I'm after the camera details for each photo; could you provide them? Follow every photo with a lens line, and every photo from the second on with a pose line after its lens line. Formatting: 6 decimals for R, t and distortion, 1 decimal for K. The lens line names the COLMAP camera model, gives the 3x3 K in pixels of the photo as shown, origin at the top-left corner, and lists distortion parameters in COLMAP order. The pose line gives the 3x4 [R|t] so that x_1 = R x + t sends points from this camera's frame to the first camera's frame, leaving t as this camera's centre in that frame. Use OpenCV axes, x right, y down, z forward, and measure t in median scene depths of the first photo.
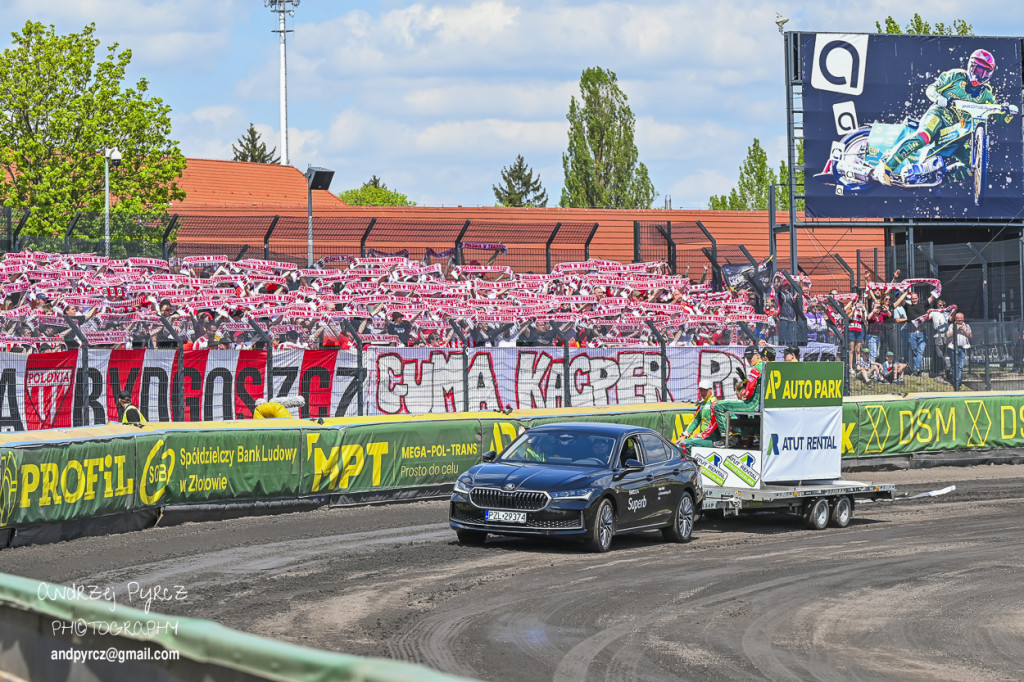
lens RADIAL K [[3656.2, 0, 512.0], [0, 3656.2, 341.0], [0, 0, 1]] dist [-0.274863, -0.778059]
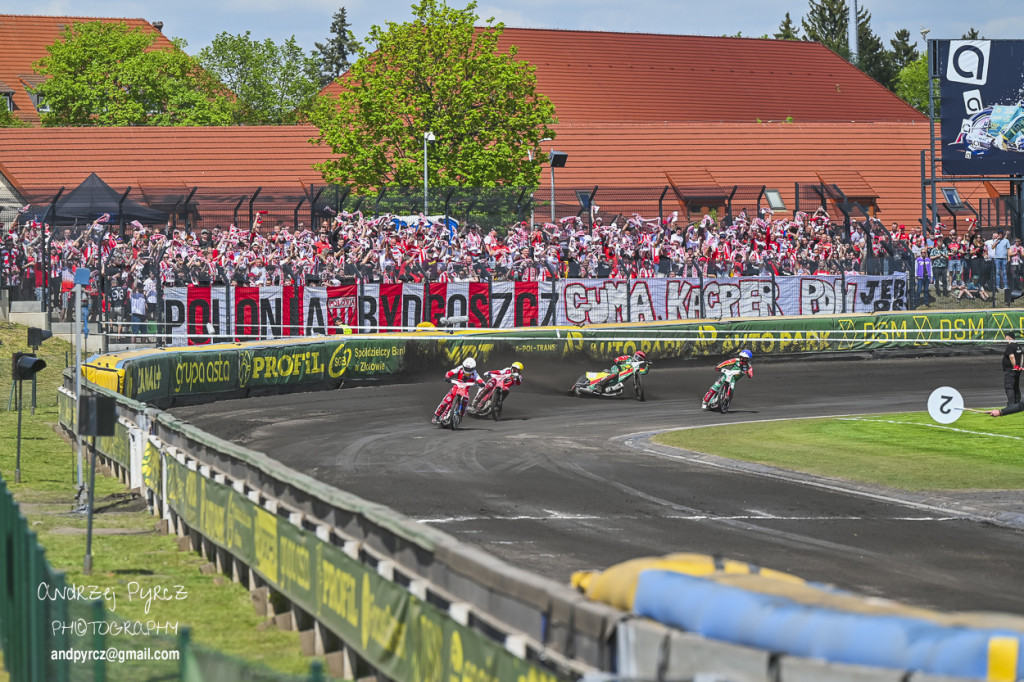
lens RADIAL K [[4049.4, 0, 512.0], [0, 4049.4, 341.0], [0, 0, 1]] dist [-0.615801, -2.428546]
pose [[0.988511, 0.001534, -0.151142, 0.197614], [0.003248, 0.999502, 0.031386, -0.025765], [0.151115, -0.031516, 0.988014, -0.685833]]
